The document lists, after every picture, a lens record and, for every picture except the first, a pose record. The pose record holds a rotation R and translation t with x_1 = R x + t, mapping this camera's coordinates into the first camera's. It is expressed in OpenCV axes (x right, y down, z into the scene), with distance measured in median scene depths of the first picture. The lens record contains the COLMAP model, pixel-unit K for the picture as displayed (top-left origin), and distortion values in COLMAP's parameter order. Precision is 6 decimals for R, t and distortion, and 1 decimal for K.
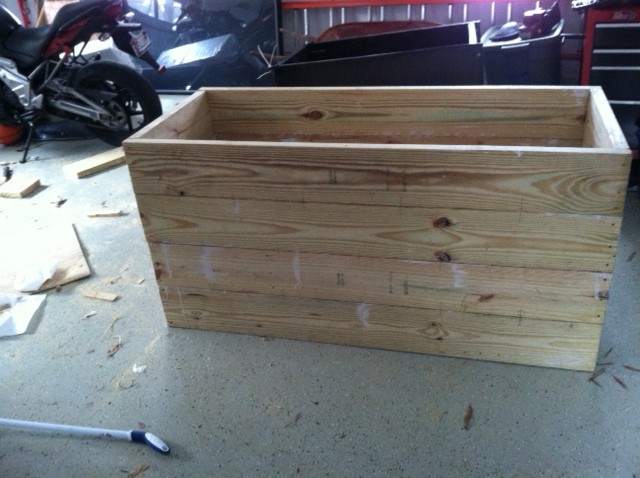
lens RADIAL K [[604.3, 0, 320.0], [0, 604.3, 239.0], [0, 0, 1]] dist [0.120062, -0.393511]
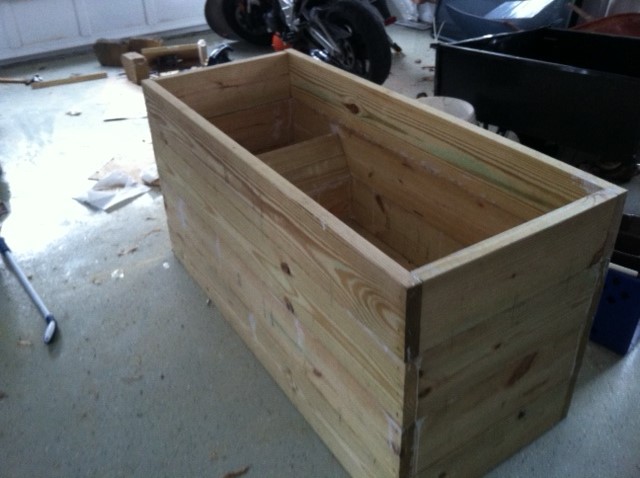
lens RADIAL K [[604.3, 0, 320.0], [0, 604.3, 239.0], [0, 0, 1]] dist [0.120062, -0.393511]
pose [[0.733112, 0.403860, -0.547214, 0.530595], [-0.345328, 0.914207, 0.212069, -0.203176], [0.585914, 0.033498, 0.809681, 0.254605]]
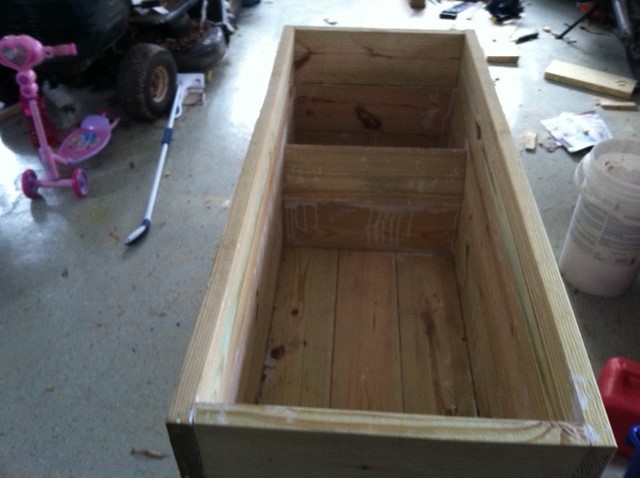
lens RADIAL K [[604.3, 0, 320.0], [0, 604.3, 239.0], [0, 0, 1]] dist [0.120062, -0.393511]
pose [[0.191427, 0.690267, -0.697774, 0.539086], [-0.492264, 0.682562, 0.540172, -0.413846], [0.849136, 0.240085, 0.470454, 0.548999]]
